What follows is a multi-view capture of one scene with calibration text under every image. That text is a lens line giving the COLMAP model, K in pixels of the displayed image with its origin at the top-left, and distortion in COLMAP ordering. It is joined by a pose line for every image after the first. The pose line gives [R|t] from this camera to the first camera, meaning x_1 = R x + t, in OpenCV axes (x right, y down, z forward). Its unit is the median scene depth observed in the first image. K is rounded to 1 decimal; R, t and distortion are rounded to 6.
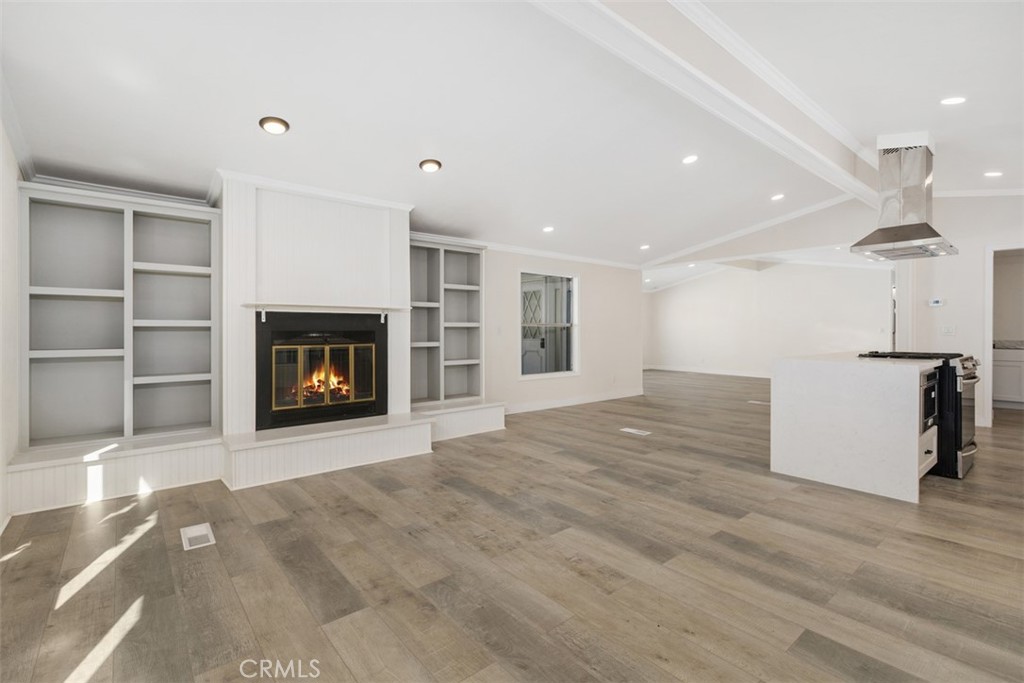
lens RADIAL K [[466.3, 0, 512.7], [0, 466.3, 332.3], [0, 0, 1]] dist [0.000485, 0.000437]
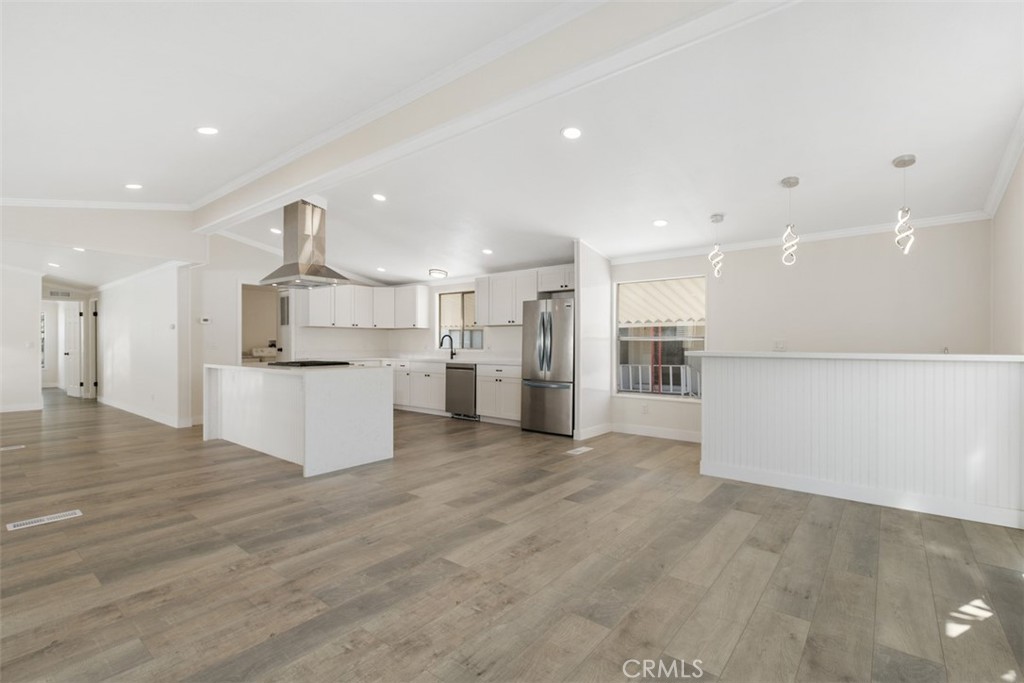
lens RADIAL K [[466.9, 0, 508.8], [0, 466.9, 344.1], [0, 0, 1]] dist [-0.000441, 0.000059]
pose [[-0.187828, -0.002819, 0.982198, -0.727006], [0.007738, 0.999961, 0.004350, -0.008848], [-0.982172, 0.008417, -0.187799, 0.934458]]
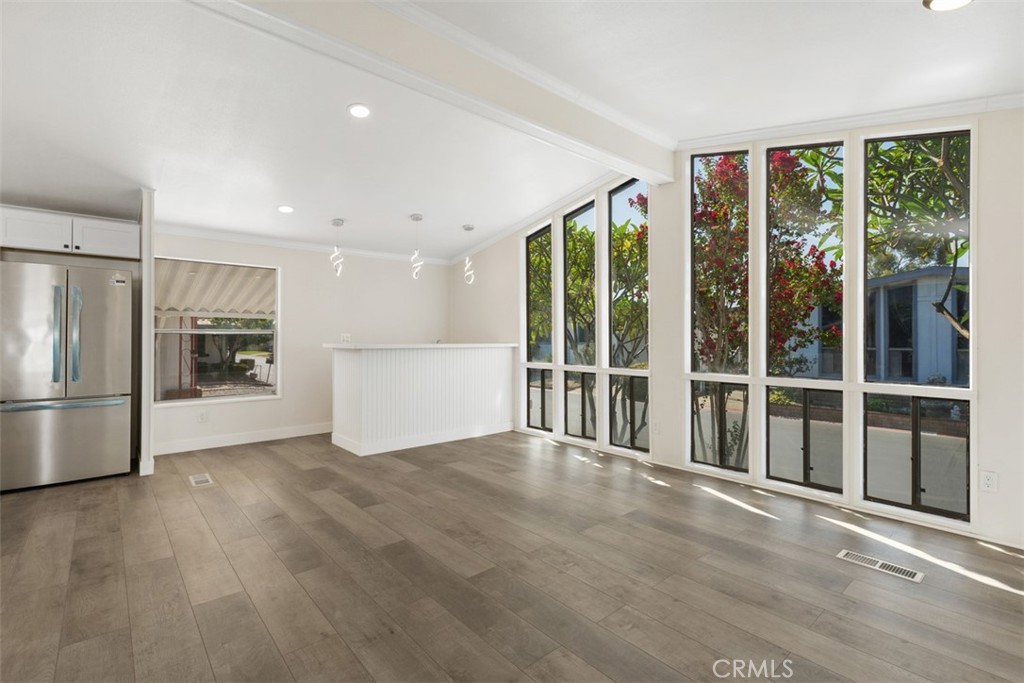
lens RADIAL K [[466.3, 0, 512.7], [0, 466.3, 332.3], [0, 0, 1]] dist [0.000485, 0.000437]
pose [[-0.999794, -0.004162, -0.019875, 0.057431], [-0.004128, 0.999990, -0.001770, -0.016840], [0.019882, -0.001688, -0.999801, 1.644898]]
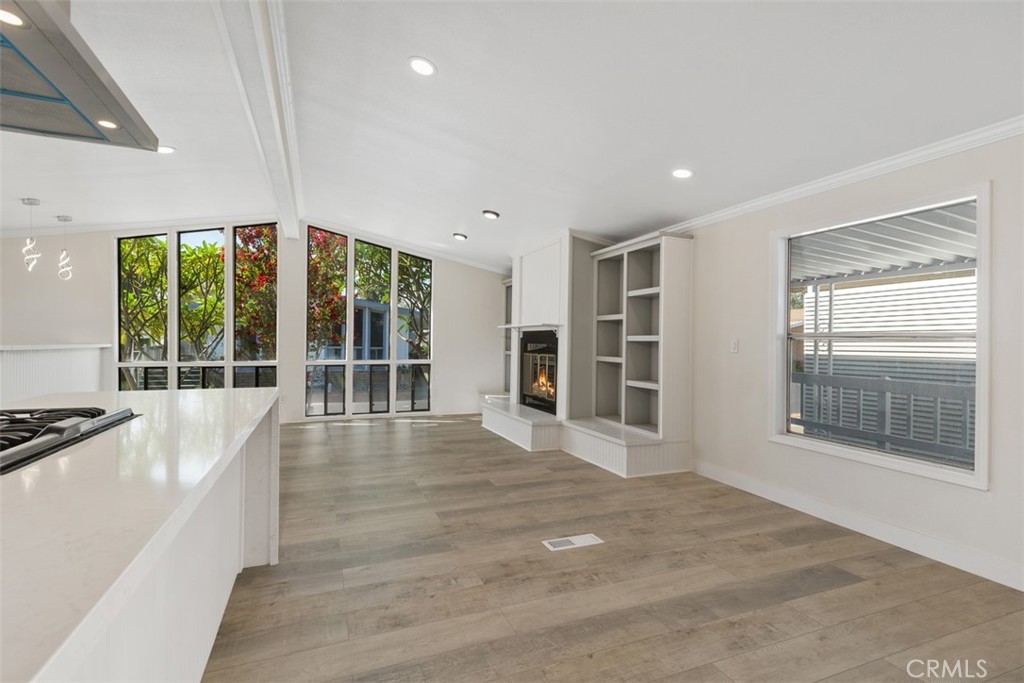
lens RADIAL K [[477.6, 0, 514.6], [0, 477.6, 342.9], [0, 0, 1]] dist [-0.000125, 0.000004]
pose [[-0.305061, -0.000131, -0.952333, 1.361972], [-0.017107, 0.999839, 0.005342, -0.016858], [0.952179, 0.017921, -0.305014, 1.900168]]
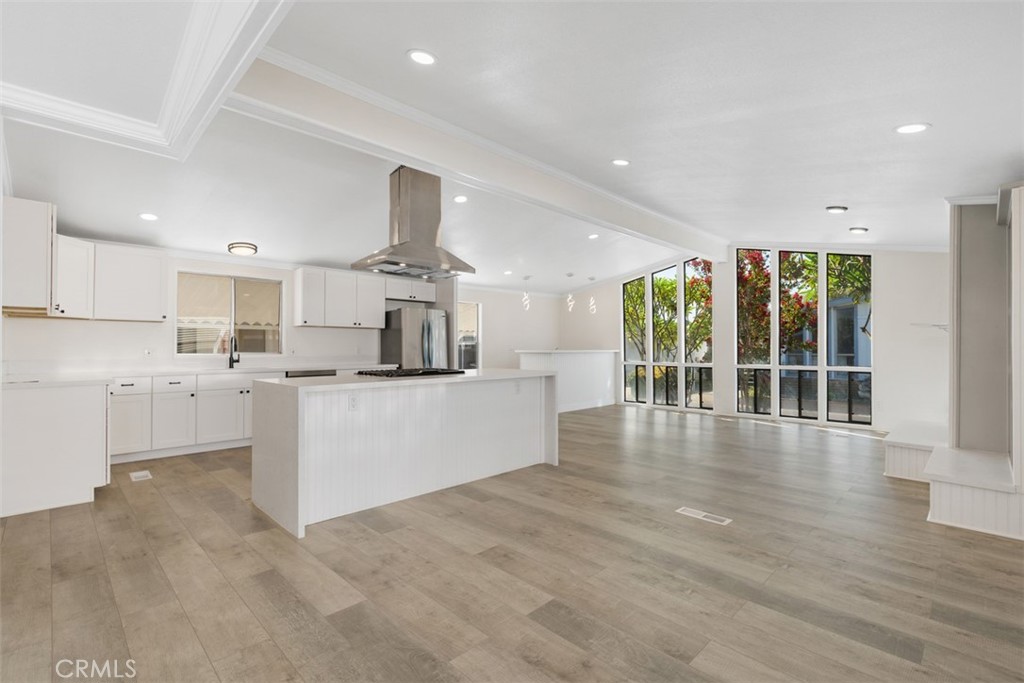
lens RADIAL K [[466.9, 0, 508.8], [0, 466.9, 344.1], [0, 0, 1]] dist [-0.000441, 0.000059]
pose [[-0.996752, -0.001297, -0.080522, 0.976767], [-0.001640, 0.999990, 0.004185, -0.023689], [0.080516, 0.004304, -0.996744, 2.752276]]
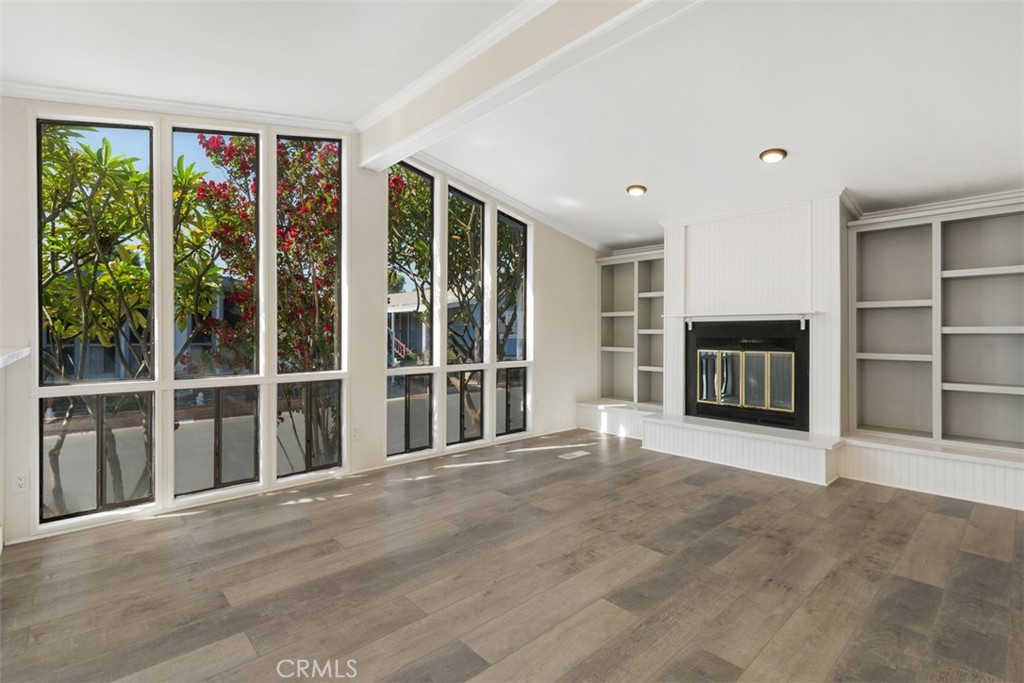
lens RADIAL K [[472.5, 0, 514.2], [0, 472.5, 335.1], [0, 0, 1]] dist [-0.002020, -0.000336]
pose [[0.047693, 0.000499, -0.998862, 0.921585], [-0.009397, 0.999956, 0.000051, -0.005957], [0.998818, 0.009384, 0.047696, 0.591287]]
